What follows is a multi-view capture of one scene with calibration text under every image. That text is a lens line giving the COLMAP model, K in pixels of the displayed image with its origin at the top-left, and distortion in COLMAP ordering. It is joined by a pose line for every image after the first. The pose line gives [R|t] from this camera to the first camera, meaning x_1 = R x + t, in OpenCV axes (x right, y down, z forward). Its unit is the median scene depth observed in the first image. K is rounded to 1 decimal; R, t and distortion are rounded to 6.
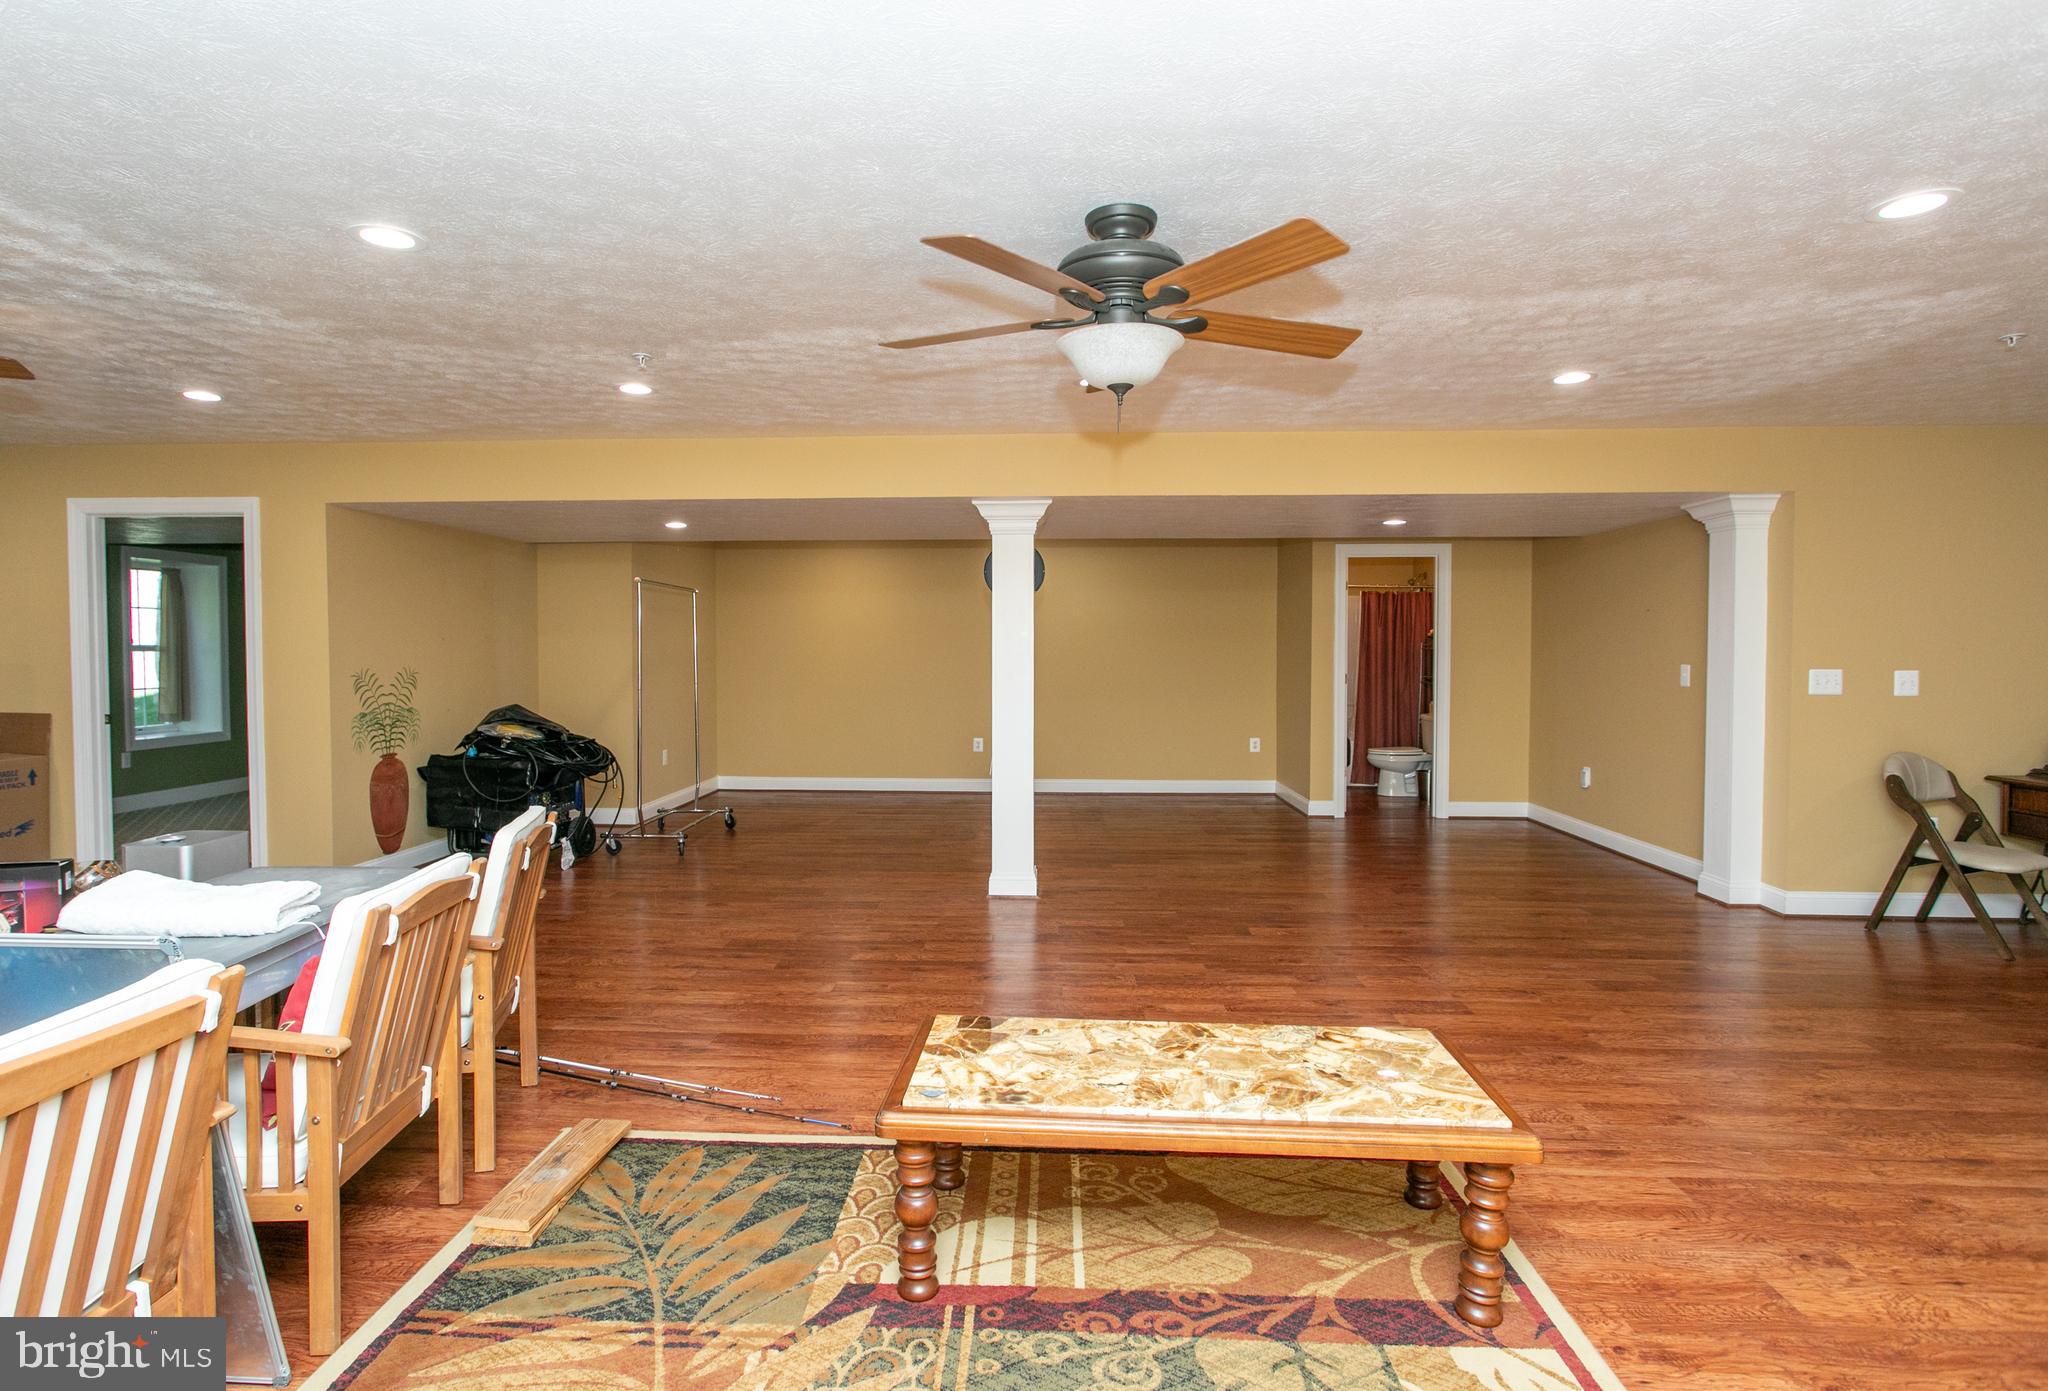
lens RADIAL K [[1044.0, 0, 1022.3], [0, 1044.0, 650.3], [0, 0, 1]] dist [-0.008682, 0.000696]
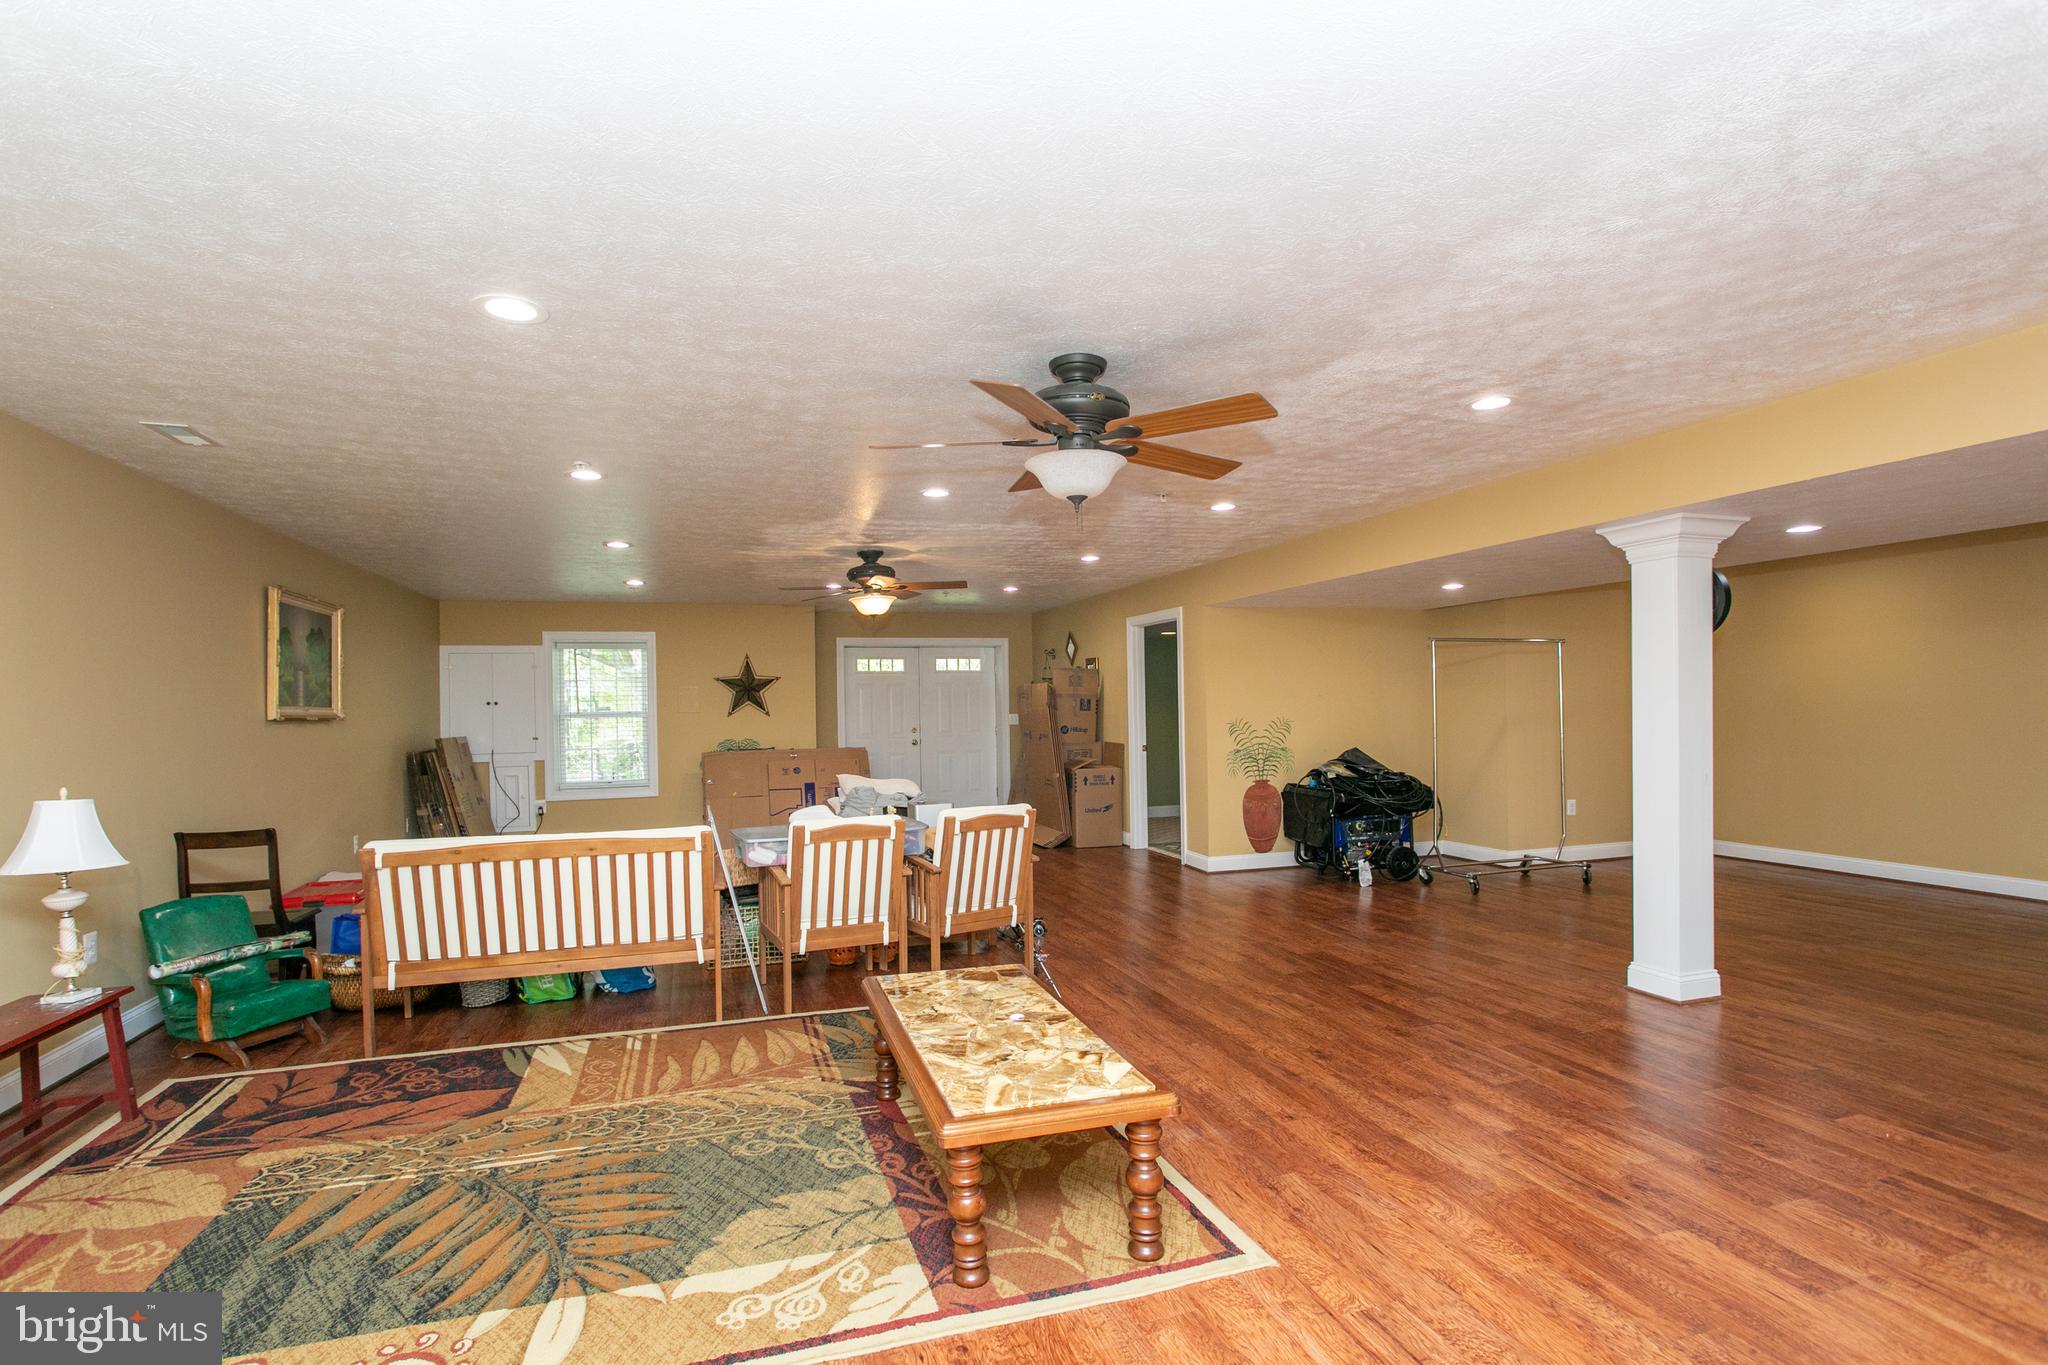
lens RADIAL K [[1021.5, 0, 1024.0], [0, 1021.5, 682.5], [0, 0, 1]] dist [-0.000758, 0.000123]
pose [[0.343520, -0.027608, -0.938739, 1.292214], [0.013797, 0.999608, -0.024350, -0.003155], [0.939044, -0.004587, 0.343766, 0.548174]]
